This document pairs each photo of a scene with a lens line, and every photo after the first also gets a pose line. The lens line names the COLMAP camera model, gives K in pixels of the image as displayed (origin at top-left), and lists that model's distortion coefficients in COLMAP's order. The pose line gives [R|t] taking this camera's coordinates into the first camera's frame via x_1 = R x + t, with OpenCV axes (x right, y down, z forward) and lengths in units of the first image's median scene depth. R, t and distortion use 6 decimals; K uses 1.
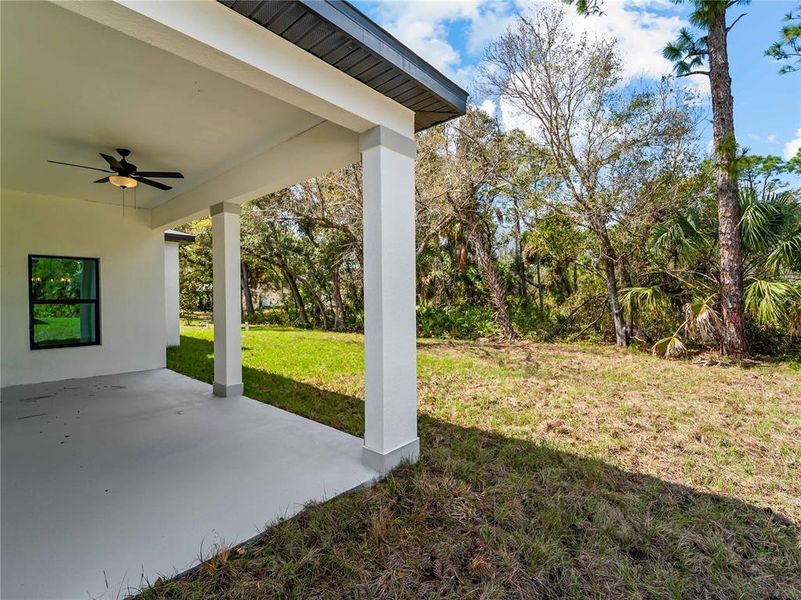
lens RADIAL K [[368.9, 0, 400.5], [0, 368.9, 300.0], [0, 0, 1]] dist [-0.000538, -0.000076]
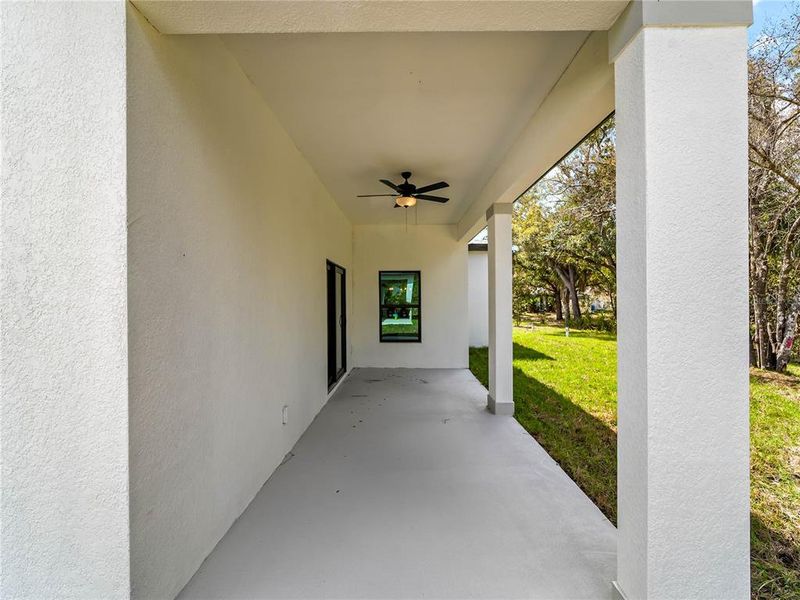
lens RADIAL K [[368.5, 0, 400.0], [0, 368.5, 300.0], [0, 0, 1]] dist [-0.000538, -0.000076]
pose [[0.665788, 0.003715, -0.746132, 0.042335], [-0.009871, 0.999944, -0.003829, -0.012769], [0.746076, 0.009914, 0.665787, 0.159754]]
